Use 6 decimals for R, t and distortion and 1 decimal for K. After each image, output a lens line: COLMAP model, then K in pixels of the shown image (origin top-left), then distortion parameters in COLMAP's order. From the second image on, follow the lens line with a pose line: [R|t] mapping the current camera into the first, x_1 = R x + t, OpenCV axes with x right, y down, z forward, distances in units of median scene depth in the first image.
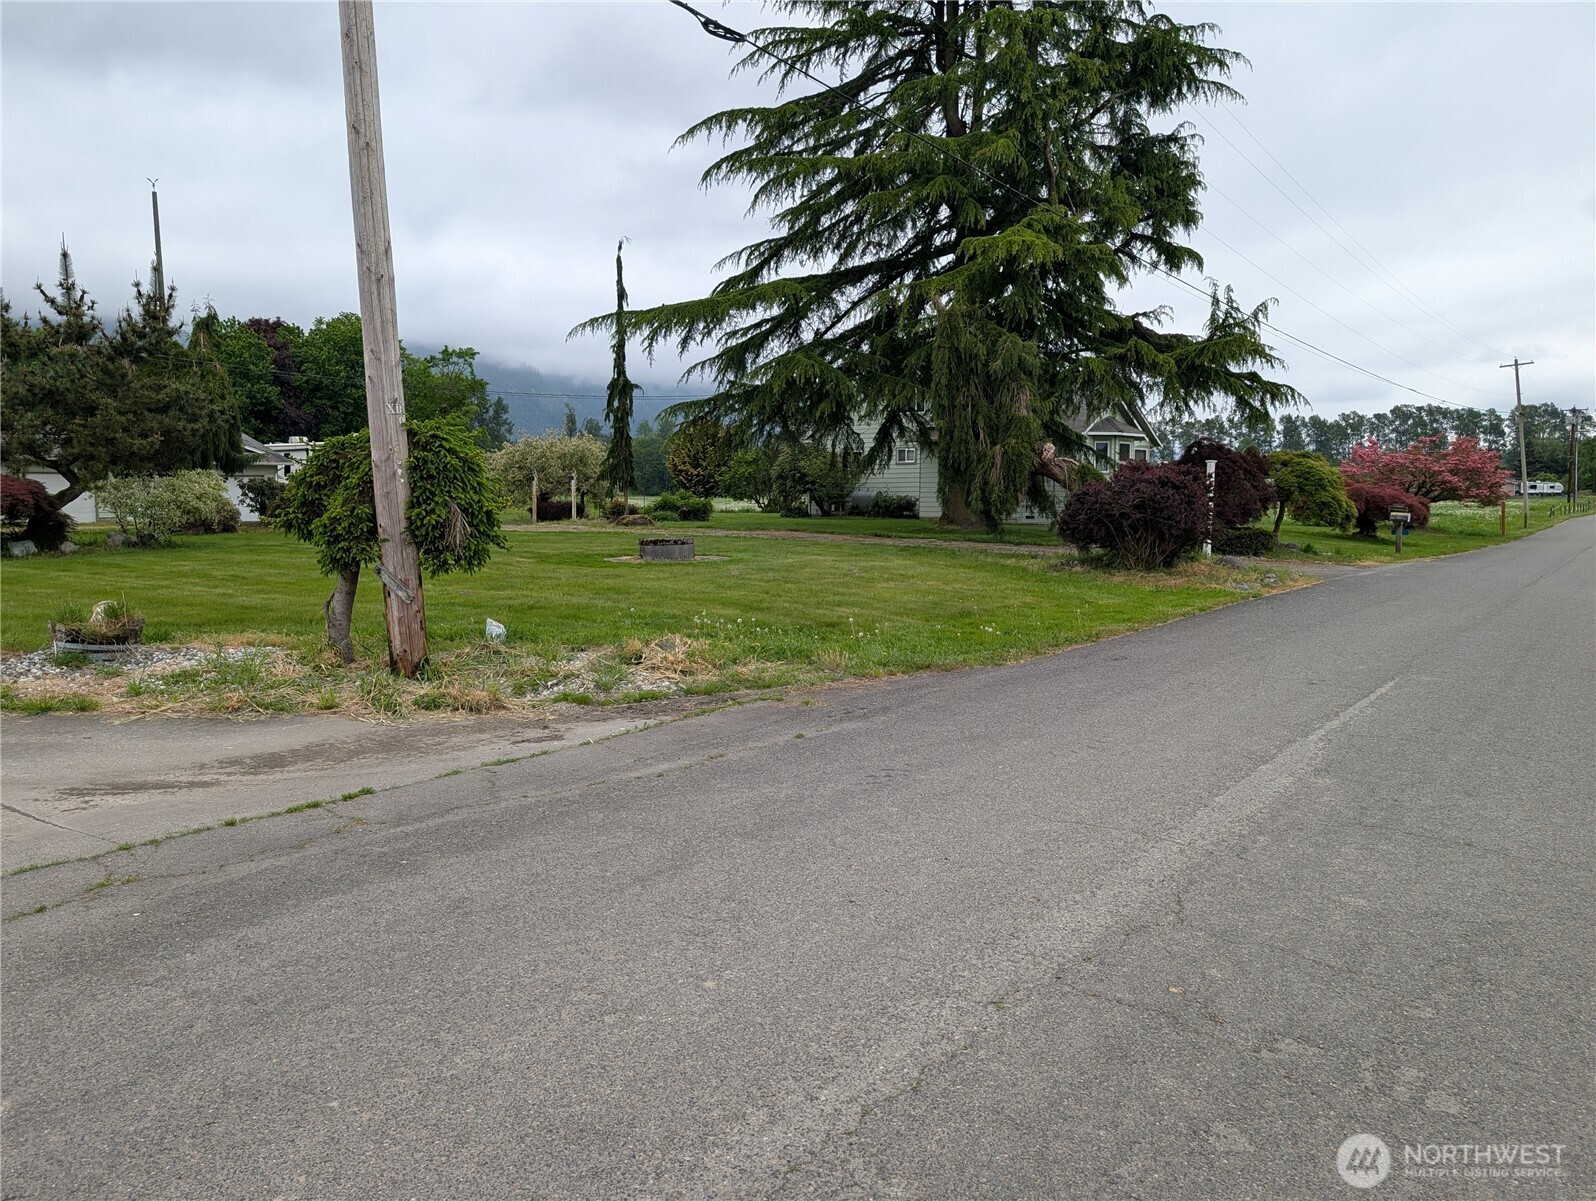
lens RADIAL K [[1187.1, 0, 798.0], [0, 1187.1, 600.5], [0, 0, 1]] dist [0.018367, 0.000273]
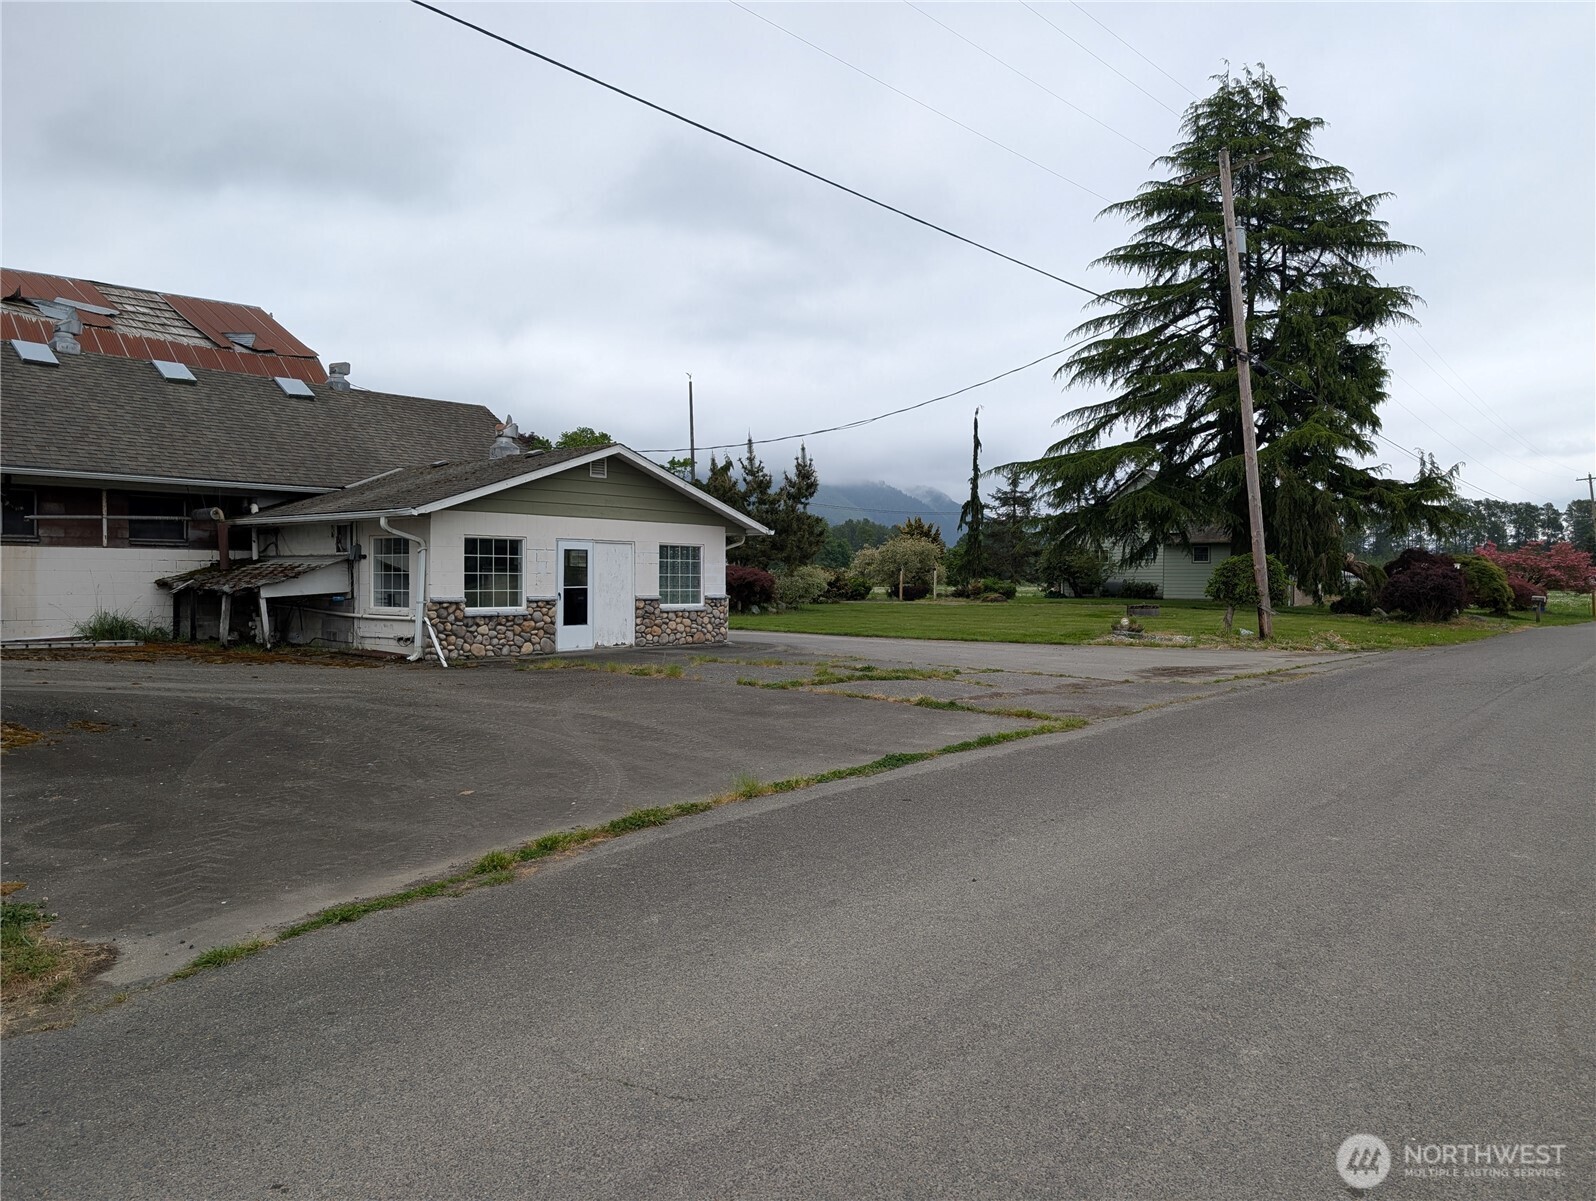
lens RADIAL K [[1187.1, 0, 798.0], [0, 1187.1, 600.5], [0, 0, 1]] dist [0.018367, 0.000273]
pose [[0.999360, 0.007505, -0.034976, -0.330532], [-0.010035, 0.997301, -0.072731, 0.044755], [0.034336, 0.073036, 0.996738, -0.469911]]
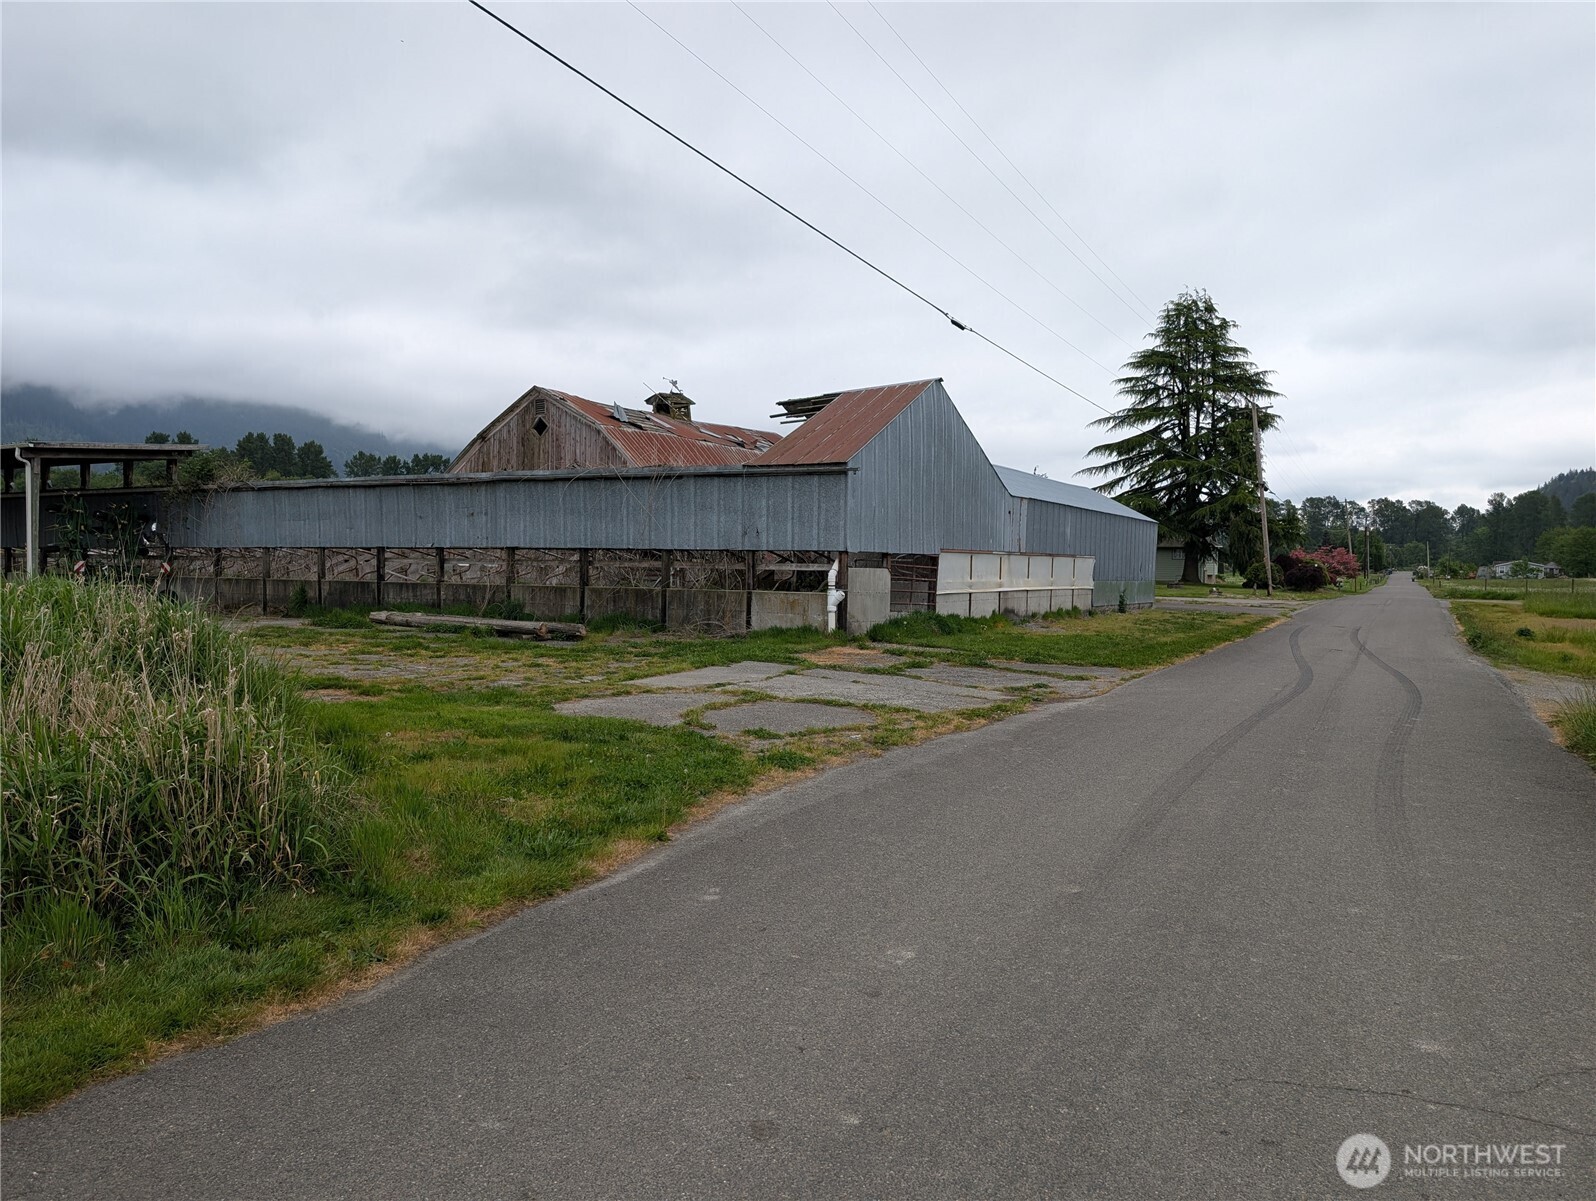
lens RADIAL K [[1187.1, 0, 798.0], [0, 1187.1, 600.5], [0, 0, 1]] dist [0.018367, 0.000273]
pose [[0.989683, 0.003881, 0.143219, -1.079308], [0.004636, 0.998242, -0.059086, 0.128093], [-0.143196, 0.059140, 0.987926, -1.479878]]
